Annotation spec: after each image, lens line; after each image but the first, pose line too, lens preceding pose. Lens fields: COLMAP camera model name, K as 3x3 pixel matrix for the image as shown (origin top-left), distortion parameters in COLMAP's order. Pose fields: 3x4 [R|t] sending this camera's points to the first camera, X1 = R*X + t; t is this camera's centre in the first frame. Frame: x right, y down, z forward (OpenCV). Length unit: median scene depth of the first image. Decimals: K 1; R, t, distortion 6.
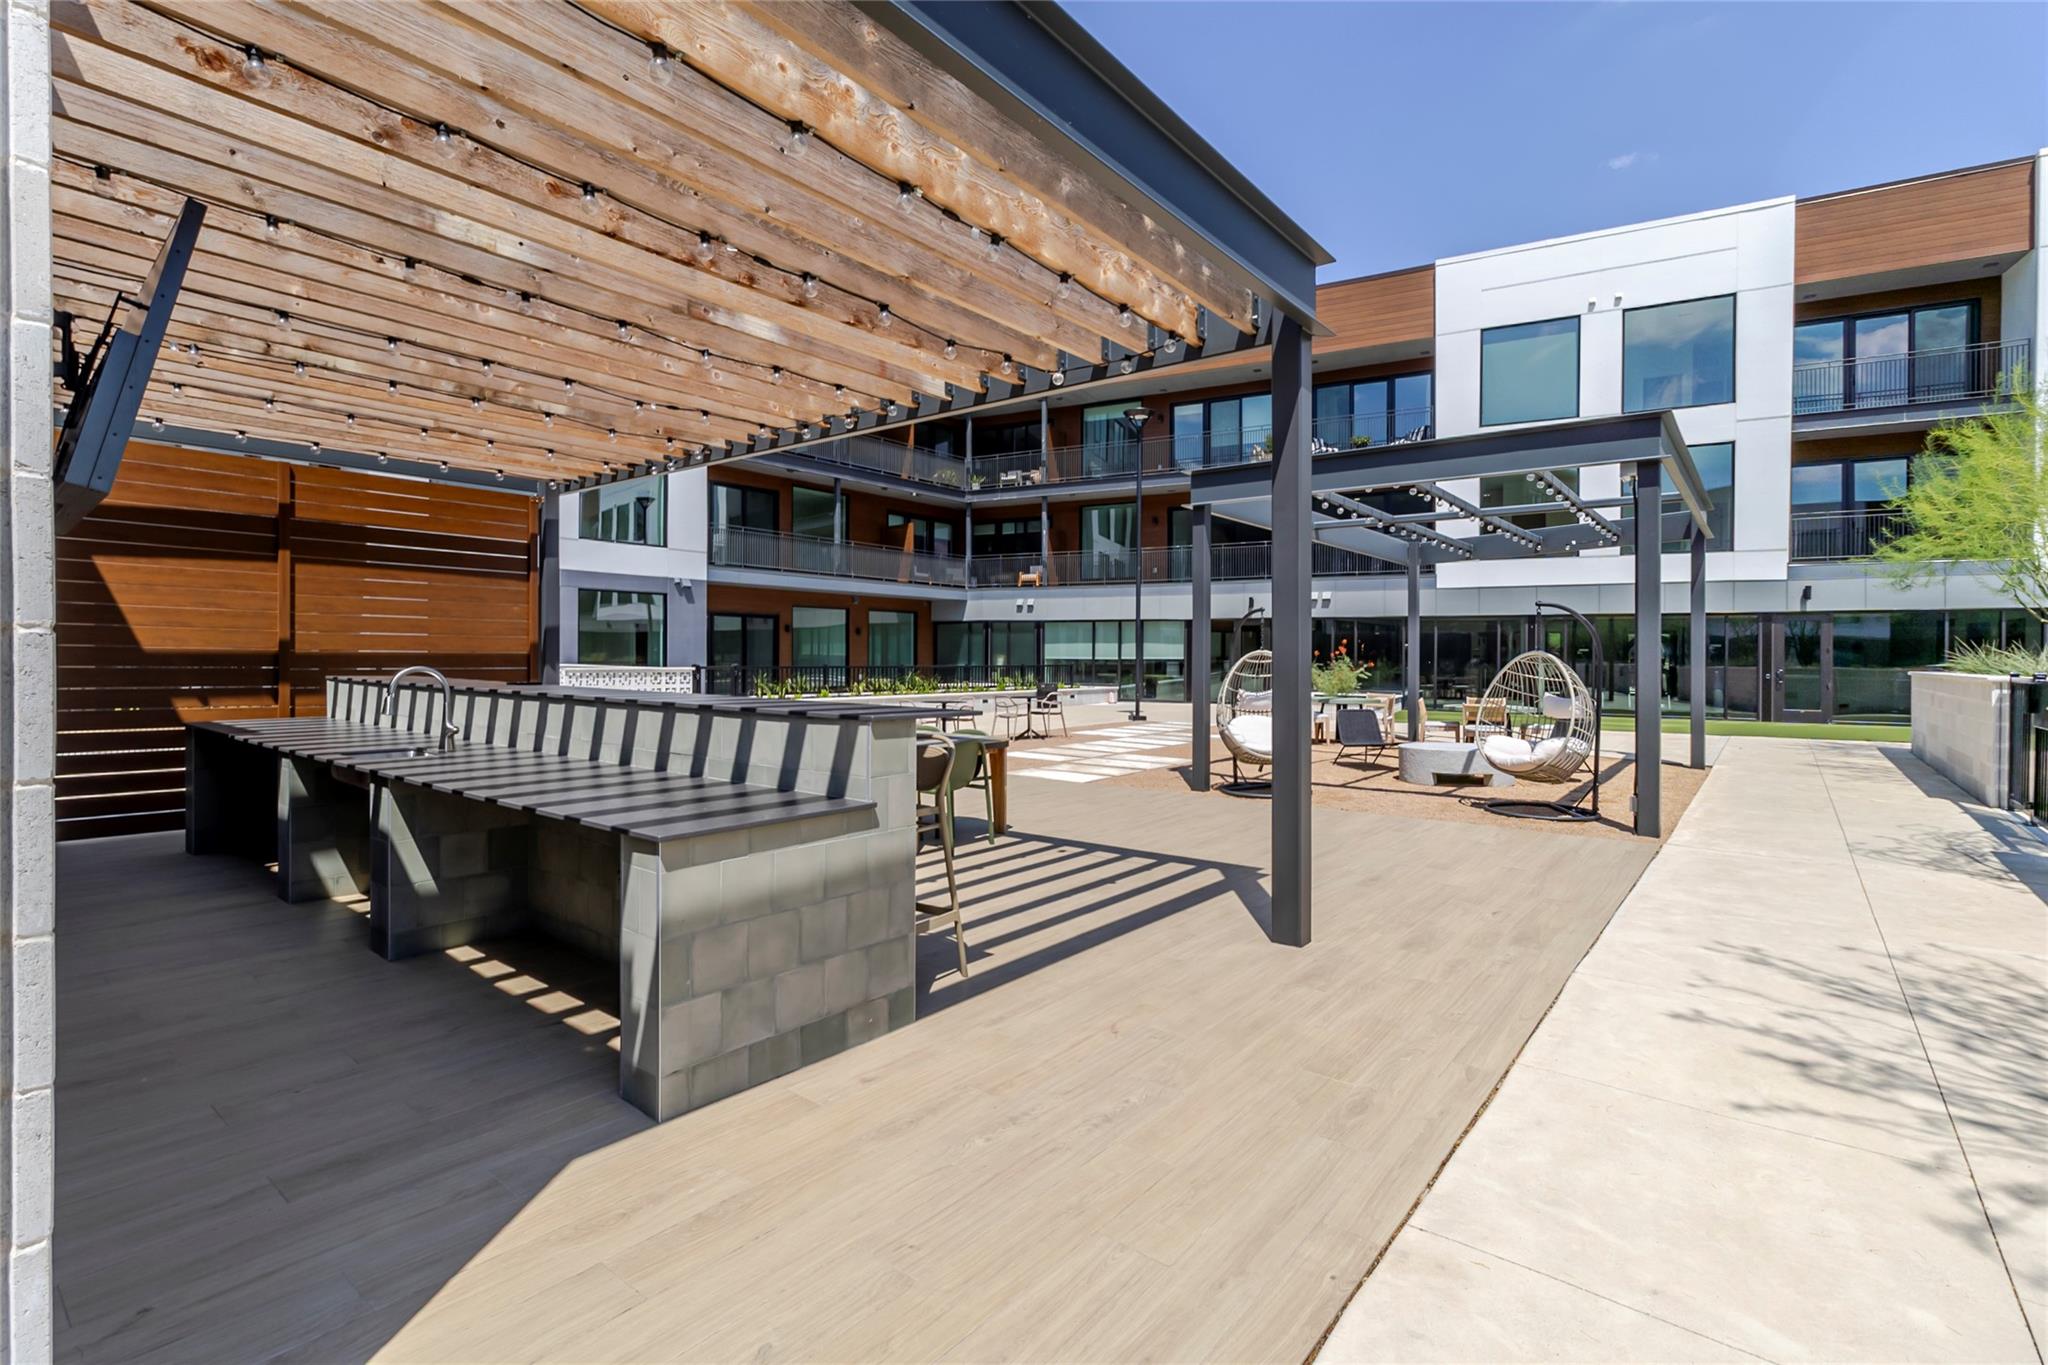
lens RADIAL K [[952.0, 0, 1017.4], [0, 952.0, 684.7], [0, 0, 1]] dist [-0.000018, 0.001040]
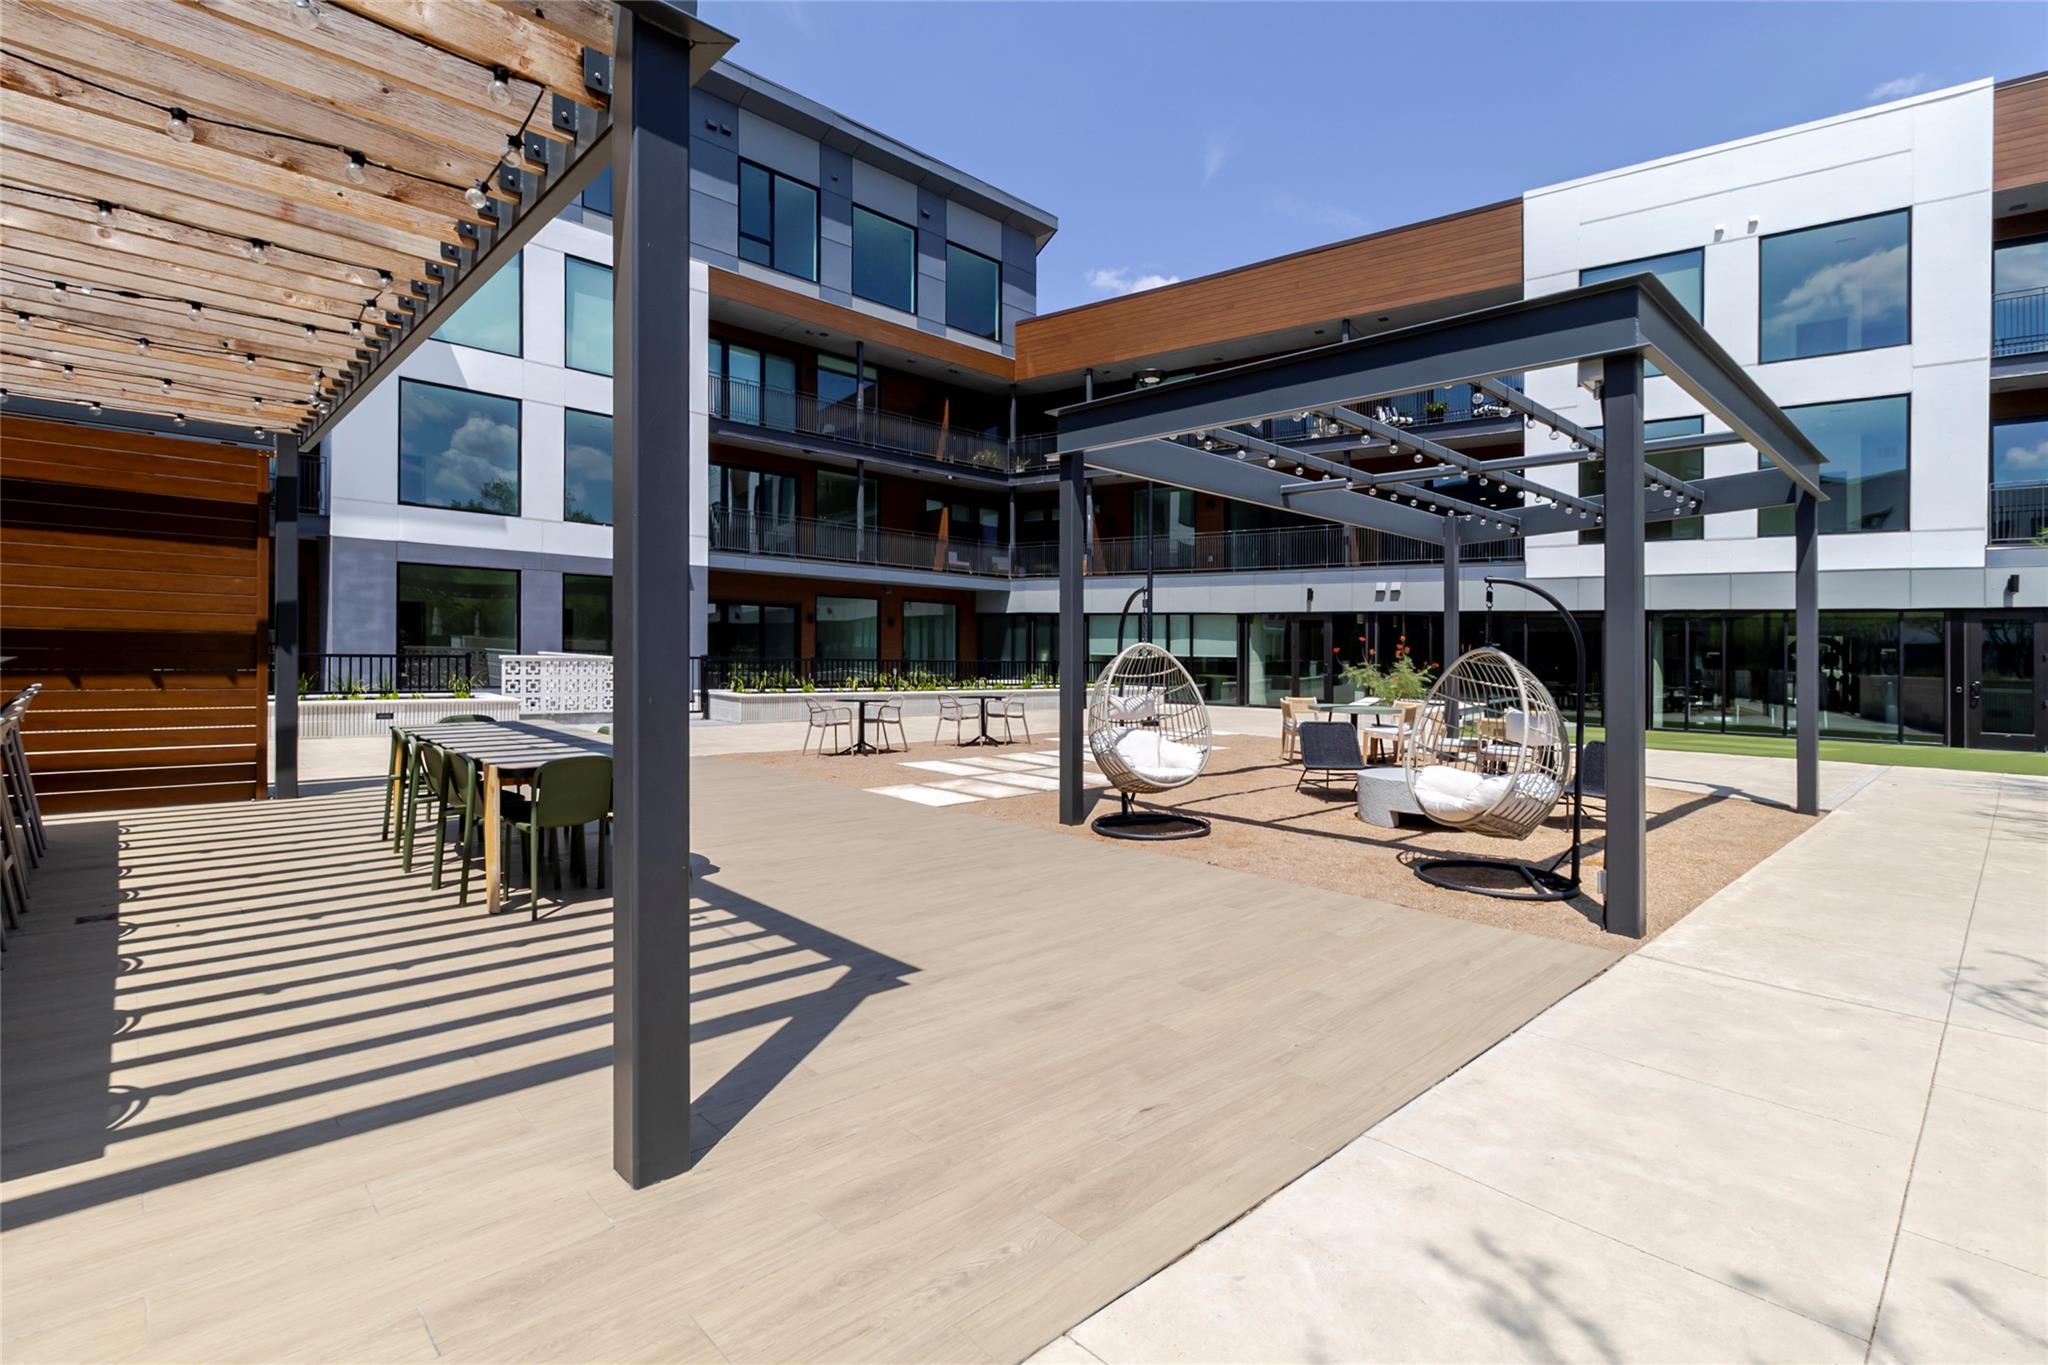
lens RADIAL K [[952.0, 0, 1029.2], [0, 952.0, 663.8], [0, 0, 1]] dist [-0.000018, 0.001040]
pose [[0.990753, 0.016140, -0.134718, 0.128651], [-0.018653, 0.999674, -0.017415, -0.002067], [0.134393, 0.019767, 0.990731, 0.111544]]
